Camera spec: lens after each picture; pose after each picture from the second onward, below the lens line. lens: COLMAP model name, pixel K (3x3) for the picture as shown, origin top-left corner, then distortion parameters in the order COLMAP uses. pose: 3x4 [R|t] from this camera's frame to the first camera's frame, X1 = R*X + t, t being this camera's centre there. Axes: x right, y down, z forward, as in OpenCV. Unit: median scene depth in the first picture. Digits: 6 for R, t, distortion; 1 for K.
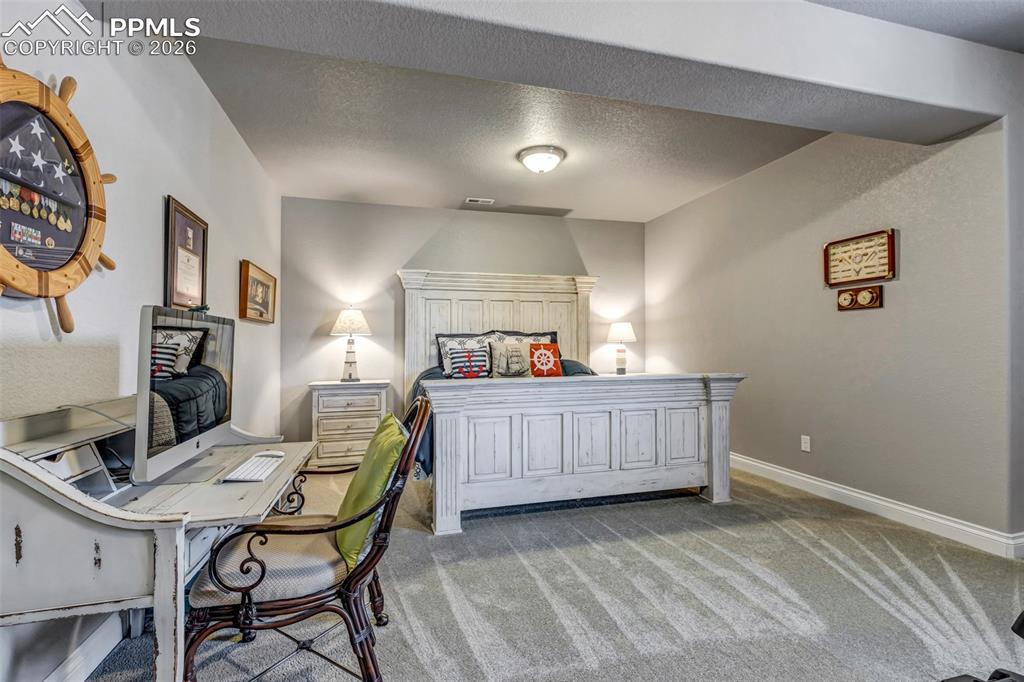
lens RADIAL K [[472.2, 0, 512.0], [0, 472.2, 341.0], [0, 0, 1]] dist [0.012598, 0.000110]
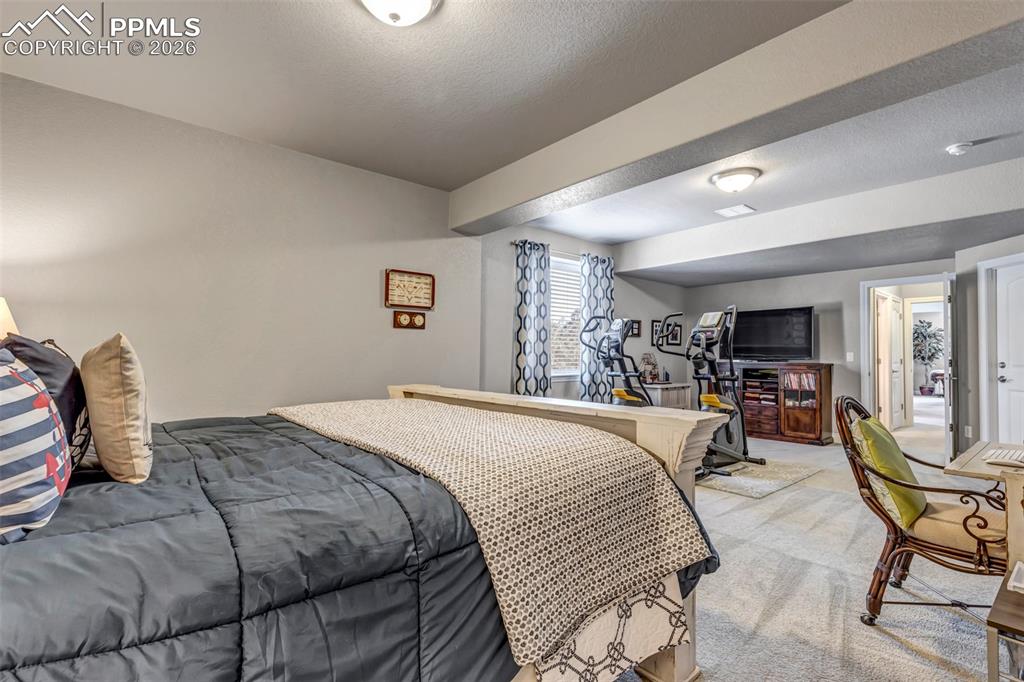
lens RADIAL K [[479.2, 0, 512.7], [0, 479.2, 355.9], [0, 0, 1]] dist [0.001039, 0.000126]
pose [[-0.411681, 0.004861, 0.911315, -0.568875], [-0.013478, 0.999844, -0.011422, 0.019205], [-0.911228, -0.016985, -0.411552, 1.273536]]
